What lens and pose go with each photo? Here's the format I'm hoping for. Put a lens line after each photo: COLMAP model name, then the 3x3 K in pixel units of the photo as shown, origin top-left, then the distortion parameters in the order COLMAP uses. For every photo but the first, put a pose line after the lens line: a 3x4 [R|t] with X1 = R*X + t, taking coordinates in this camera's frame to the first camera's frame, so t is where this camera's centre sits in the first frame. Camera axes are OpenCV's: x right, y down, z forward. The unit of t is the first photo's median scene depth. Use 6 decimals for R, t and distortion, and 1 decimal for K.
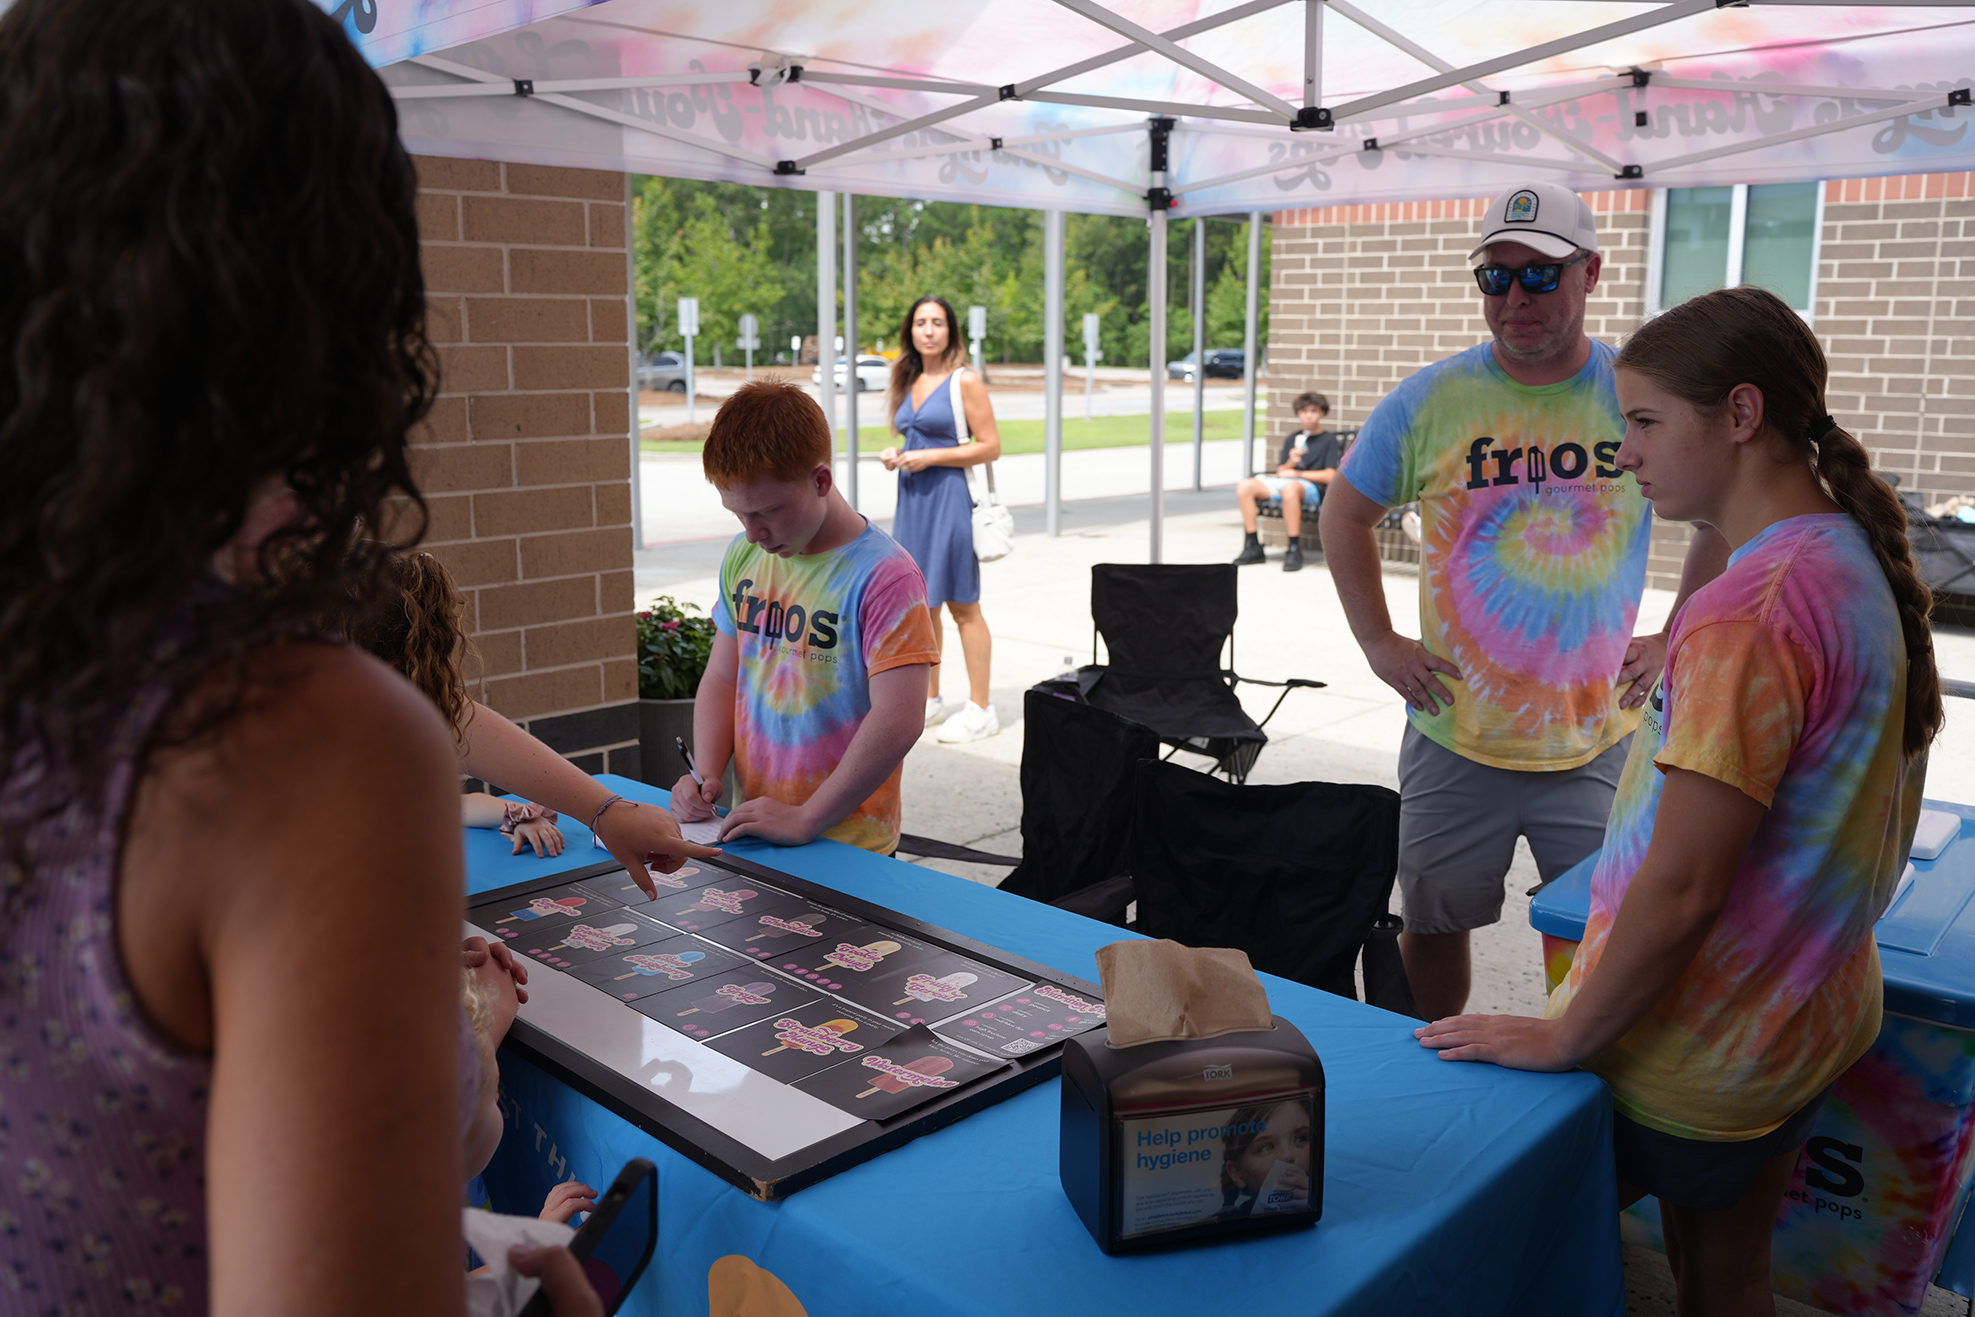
lens RADIAL K [[1641.6, 0, 987.5], [0, 1641.6, 658.5], [0, 0, 1]] dist [-0.104206, 0.088876]
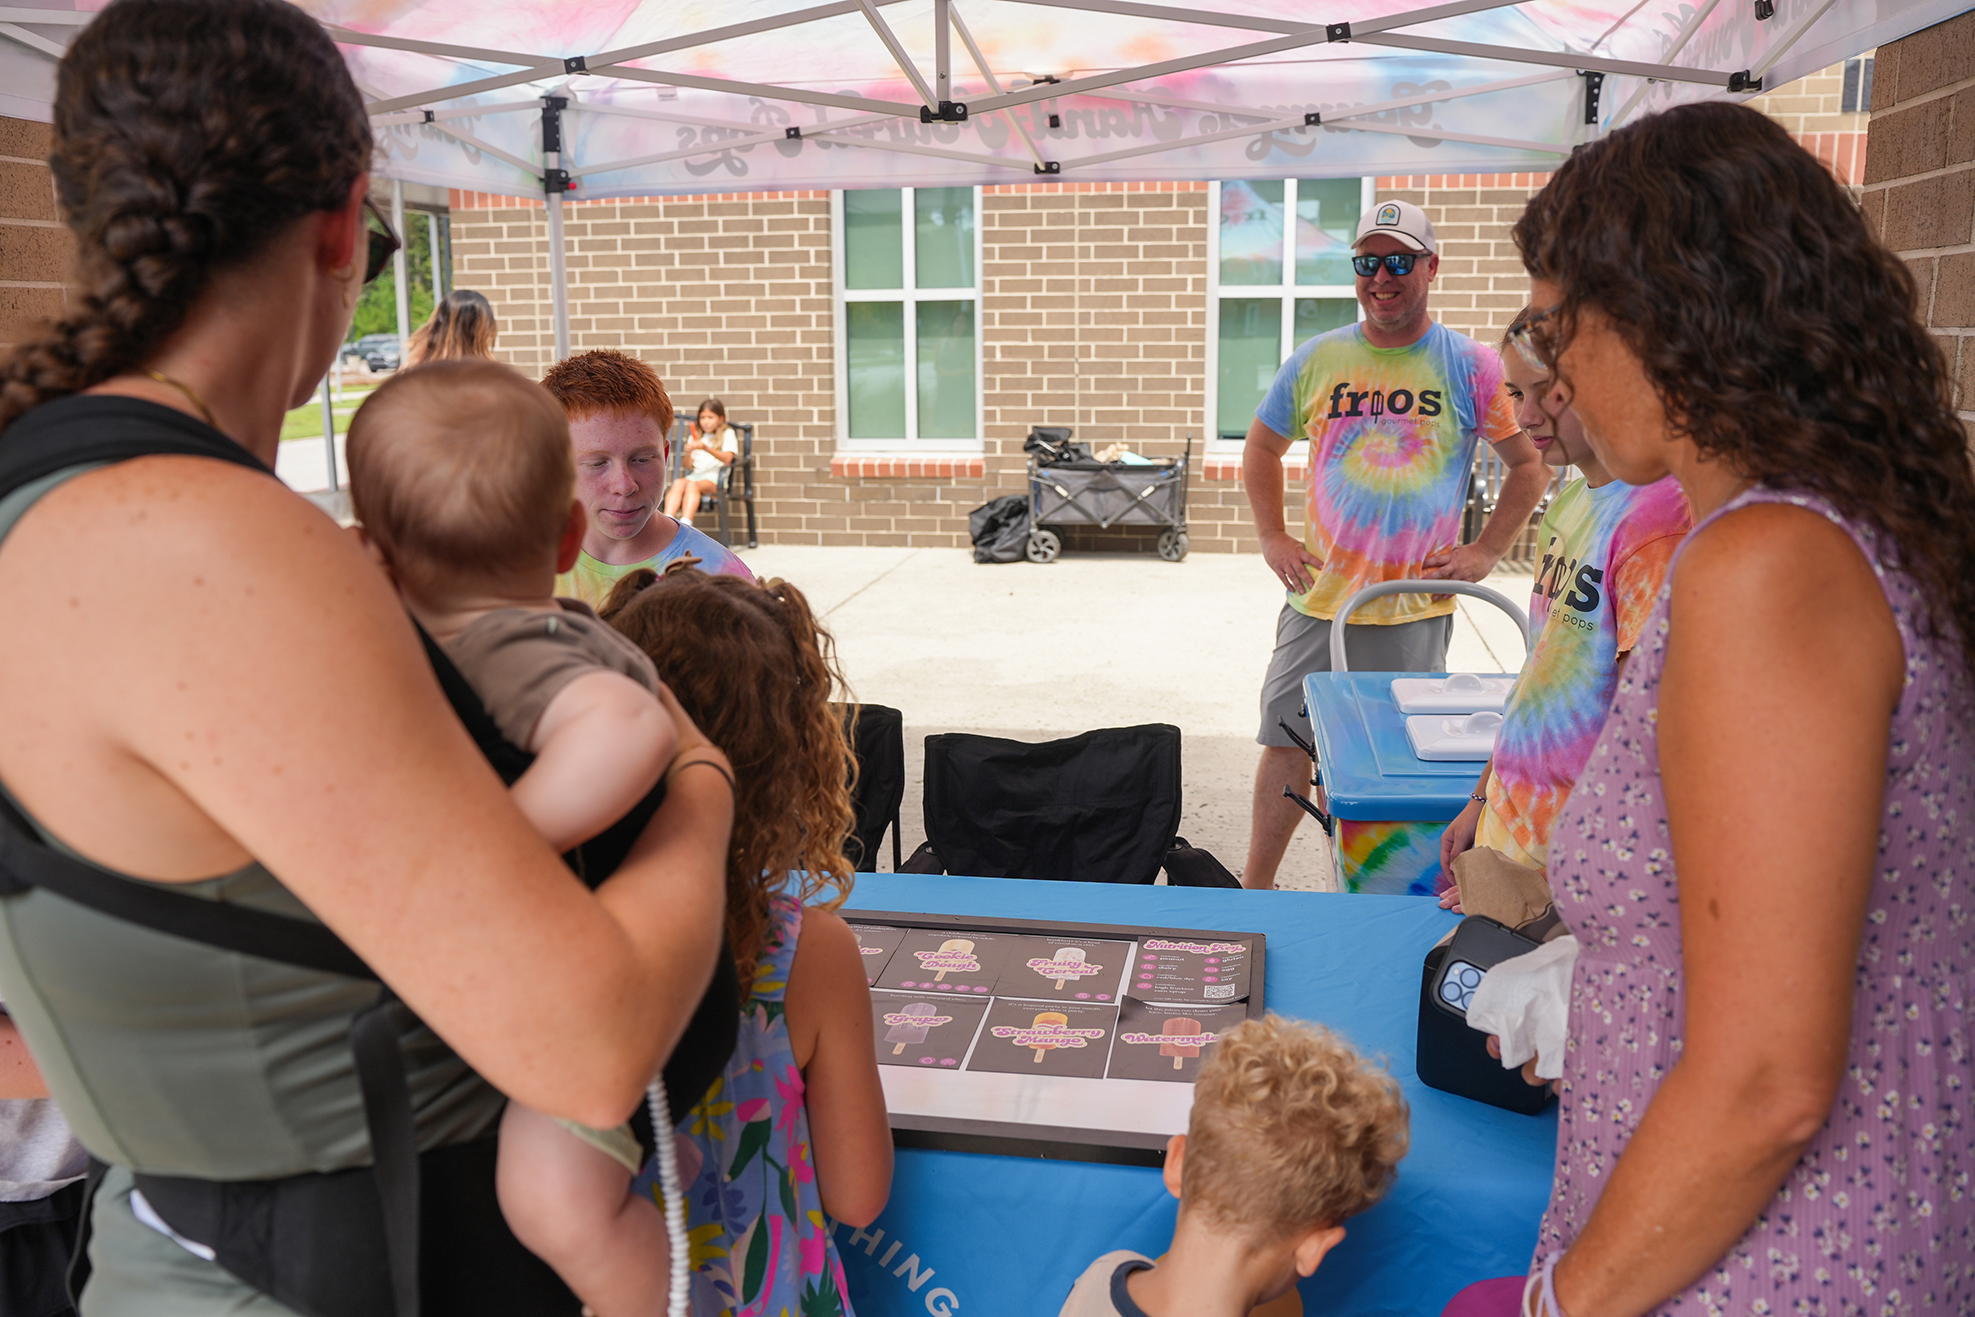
lens RADIAL K [[1641.6, 0, 987.5], [0, 1641.6, 658.5], [0, 0, 1]] dist [-0.104206, 0.088876]
pose [[0.821147, -0.125607, 0.556724, -0.166700], [0.120149, 0.991665, 0.046521, -0.011104], [-0.557927, 0.028689, 0.829394, 0.049006]]
